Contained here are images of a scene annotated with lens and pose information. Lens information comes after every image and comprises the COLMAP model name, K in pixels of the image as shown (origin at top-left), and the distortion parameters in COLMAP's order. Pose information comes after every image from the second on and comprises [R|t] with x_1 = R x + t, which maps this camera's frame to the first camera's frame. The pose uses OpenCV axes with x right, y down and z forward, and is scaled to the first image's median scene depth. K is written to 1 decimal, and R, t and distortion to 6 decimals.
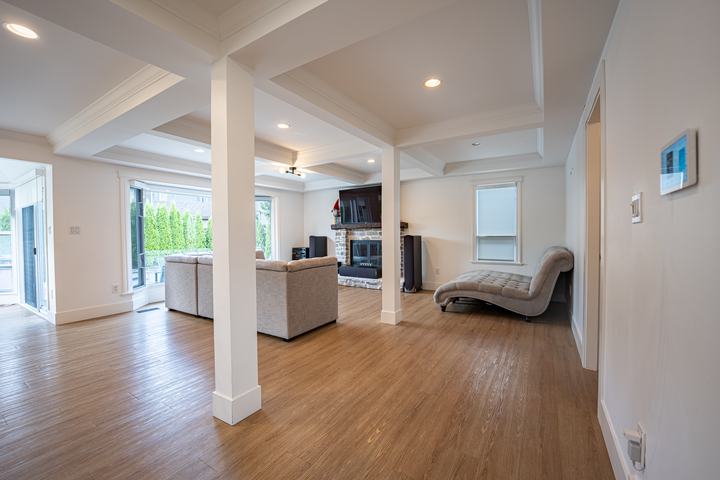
lens RADIAL K [[289.7, 0, 356.8], [0, 289.7, 238.6], [0, 0, 1]] dist [-0.000803, -0.000036]
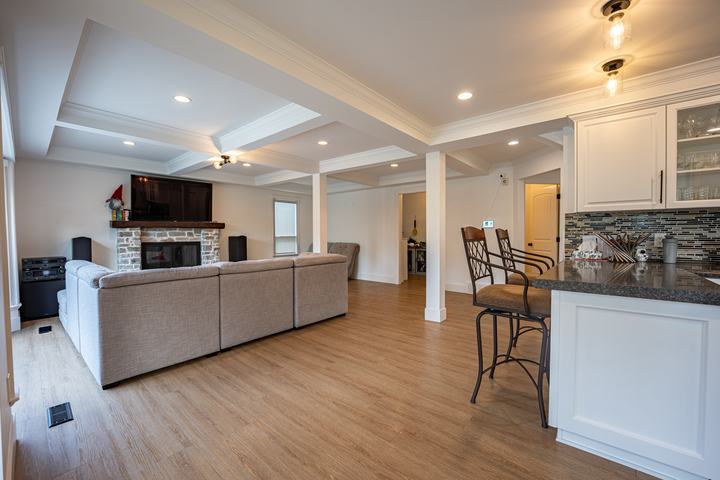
lens RADIAL K [[289.7, 0, 354.9], [0, 289.7, 238.0], [0, 0, 1]] dist [-0.000803, -0.000036]
pose [[0.105475, -0.007270, 0.994395, -0.717919], [0.017861, 0.999826, 0.005416, -0.000959], [-0.994262, 0.017189, 0.105587, 0.375994]]
